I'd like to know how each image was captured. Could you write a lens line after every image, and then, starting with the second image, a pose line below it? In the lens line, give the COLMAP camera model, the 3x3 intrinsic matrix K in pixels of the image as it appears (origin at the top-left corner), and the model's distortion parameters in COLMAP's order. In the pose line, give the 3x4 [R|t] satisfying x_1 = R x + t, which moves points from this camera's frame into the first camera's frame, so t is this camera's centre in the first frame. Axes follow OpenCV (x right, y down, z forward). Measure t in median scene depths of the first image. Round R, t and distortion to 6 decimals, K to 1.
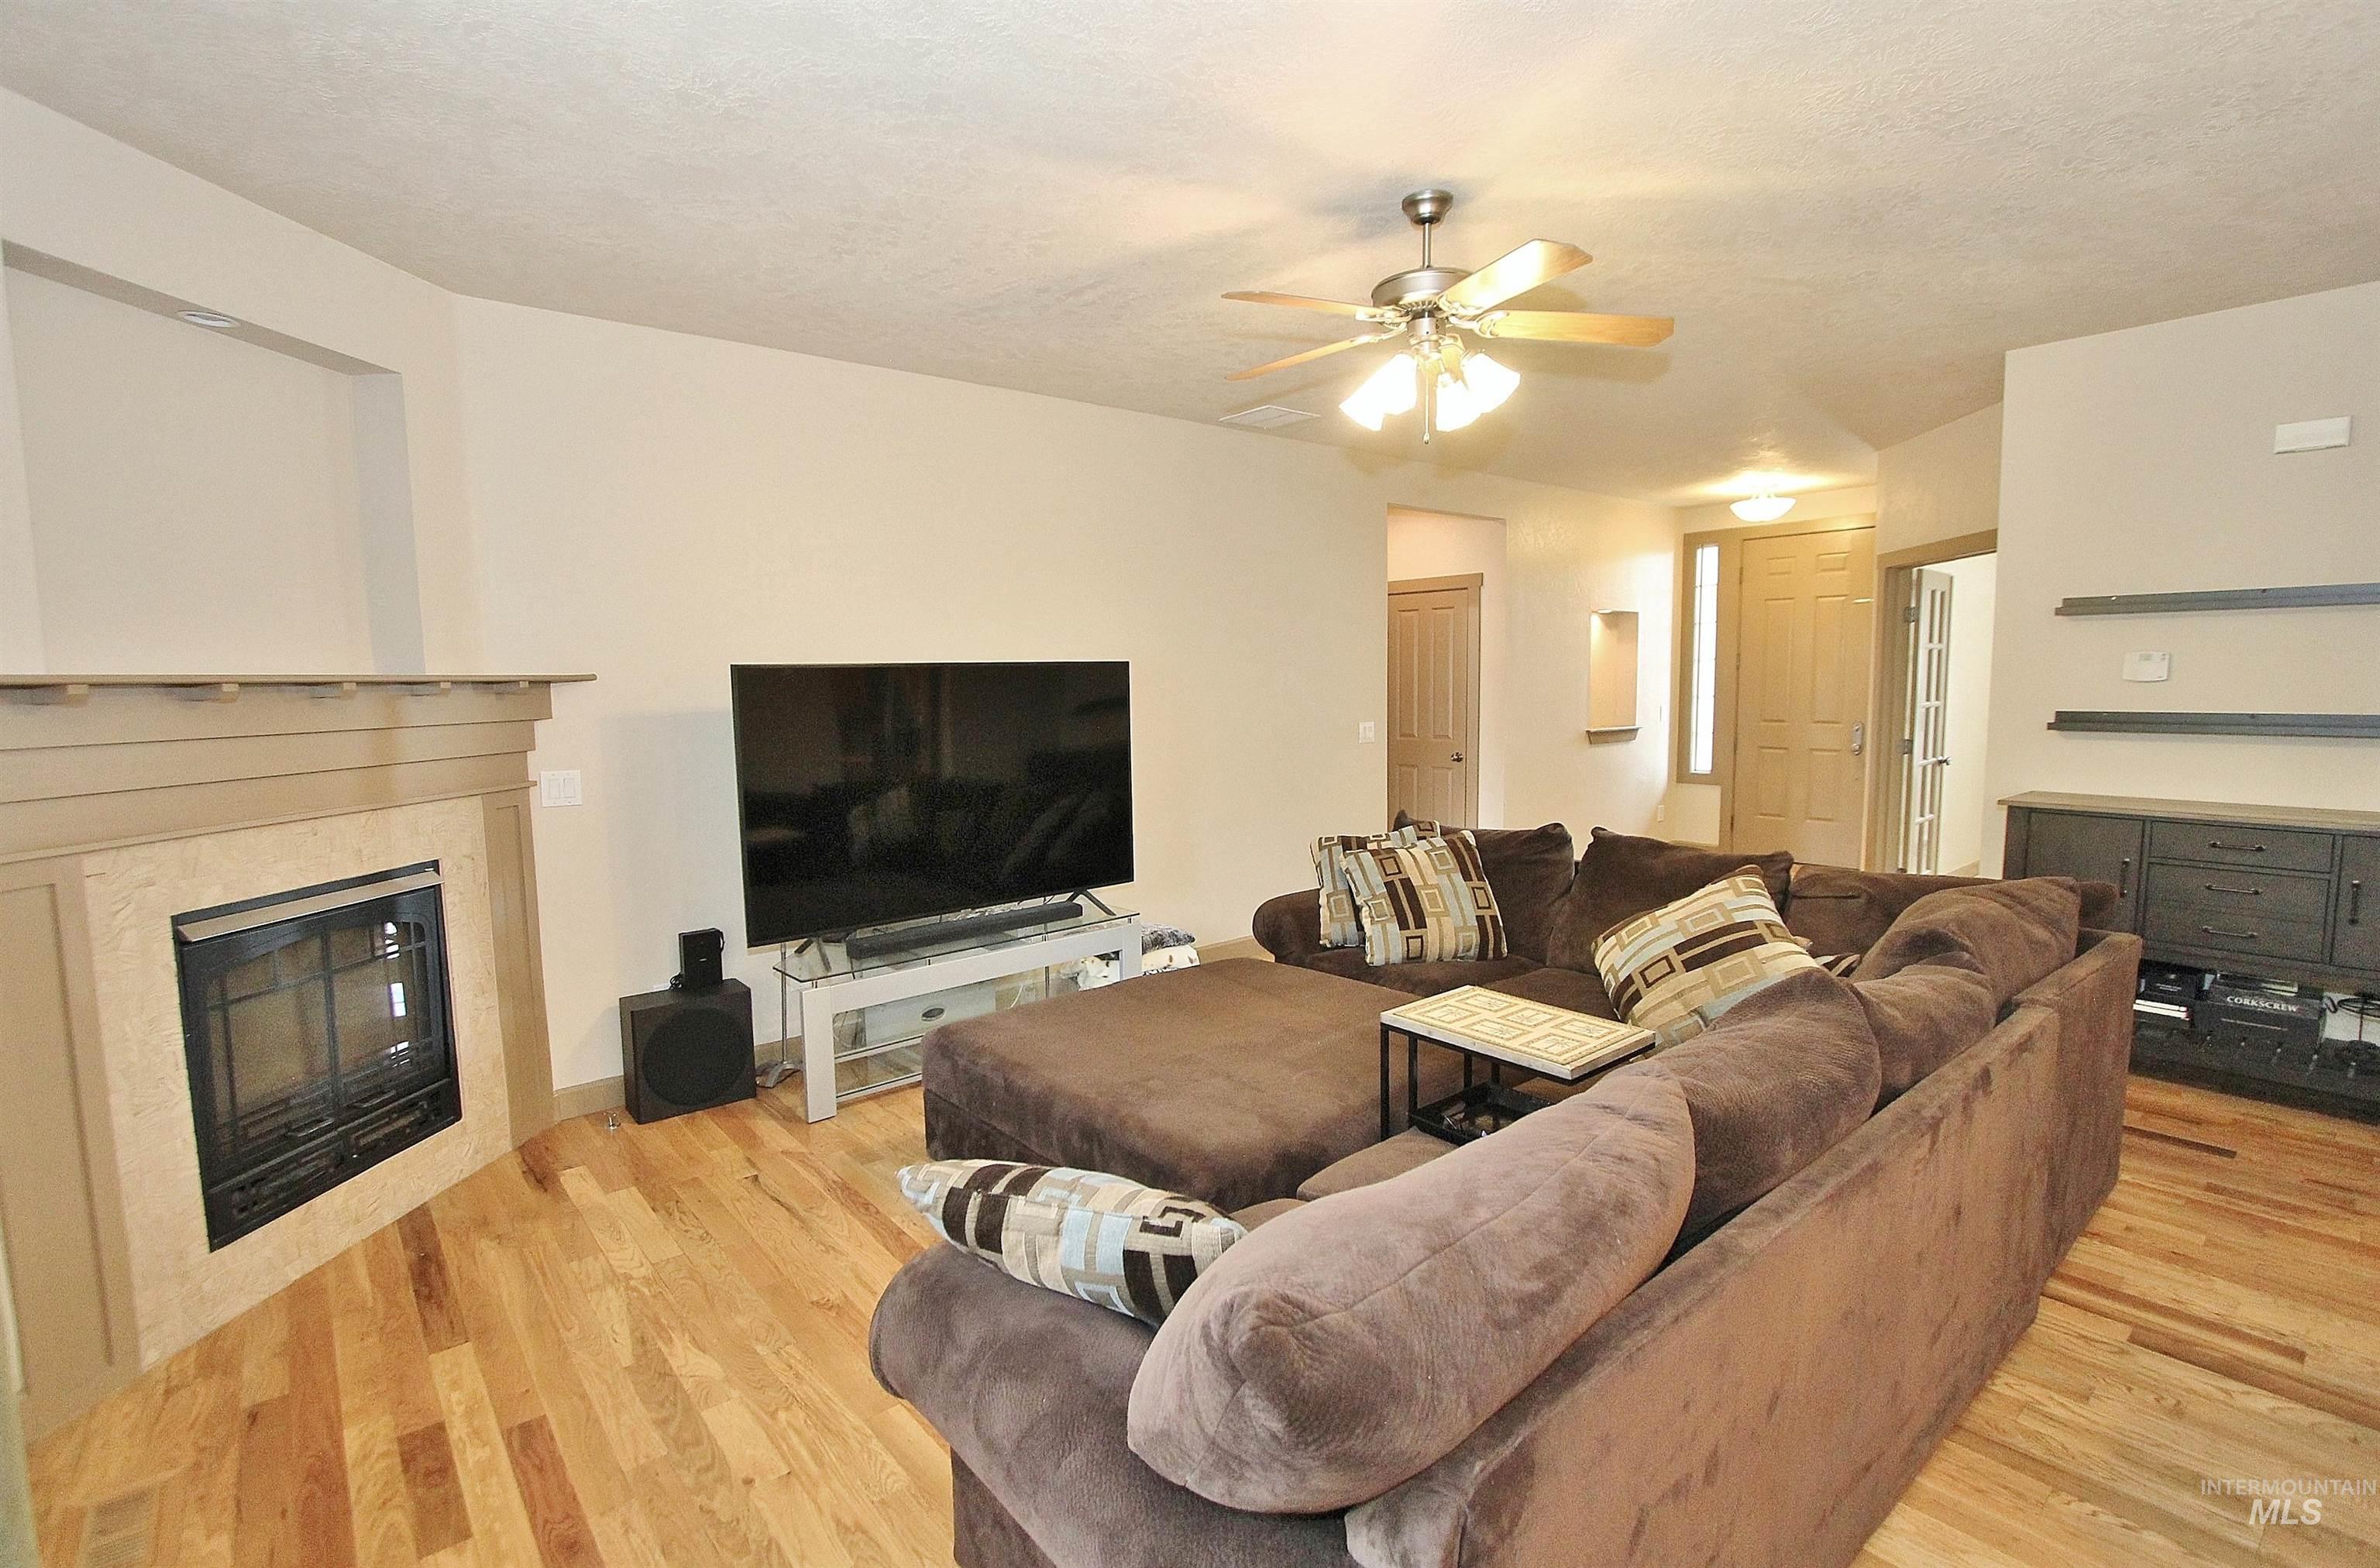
lens RADIAL K [[1097.1, 0, 1177.8], [0, 1097.1, 785.1], [0, 0, 1]] dist [-0.012755, 0.000525]
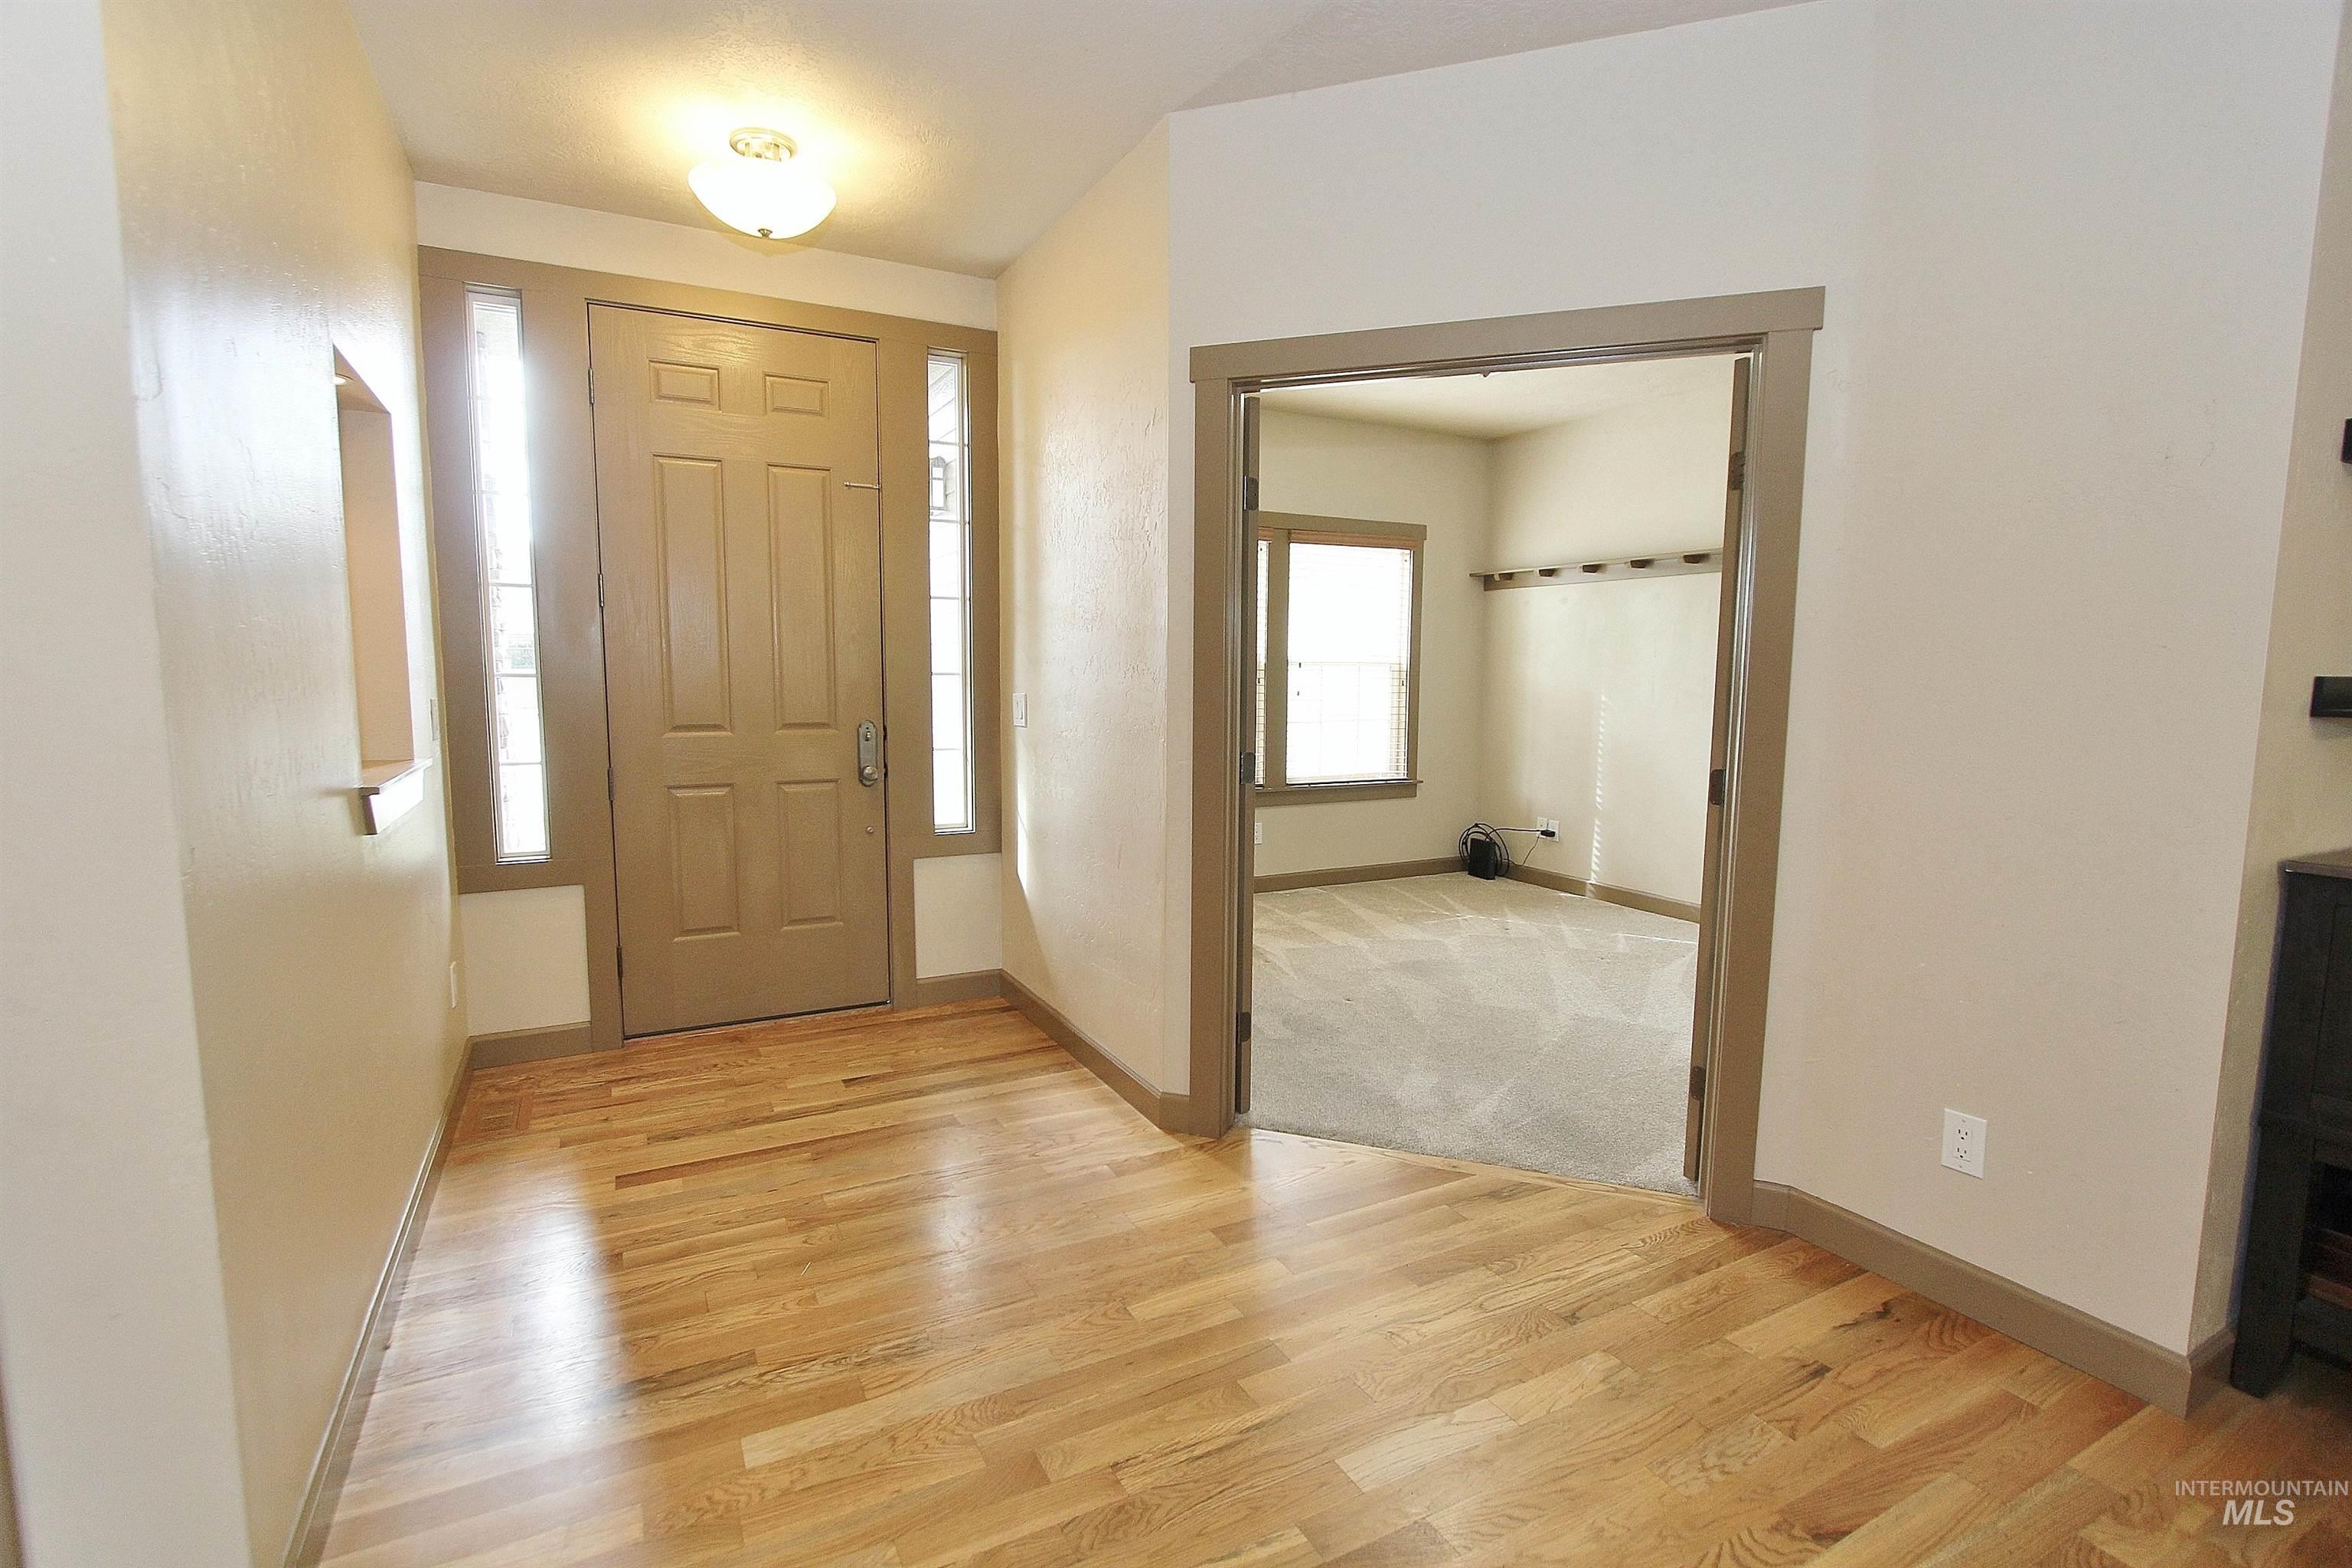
lens RADIAL K [[1082.9, 0, 1157.0], [0, 1082.9, 786.5], [0, 0, 1]] dist [-0.015883, 0.001044]
pose [[0.211922, -0.094693, 0.972688, 0.383453], [0.089985, 0.992957, 0.077061, -0.139550], [-0.973135, 0.071196, 0.218950, 1.928104]]
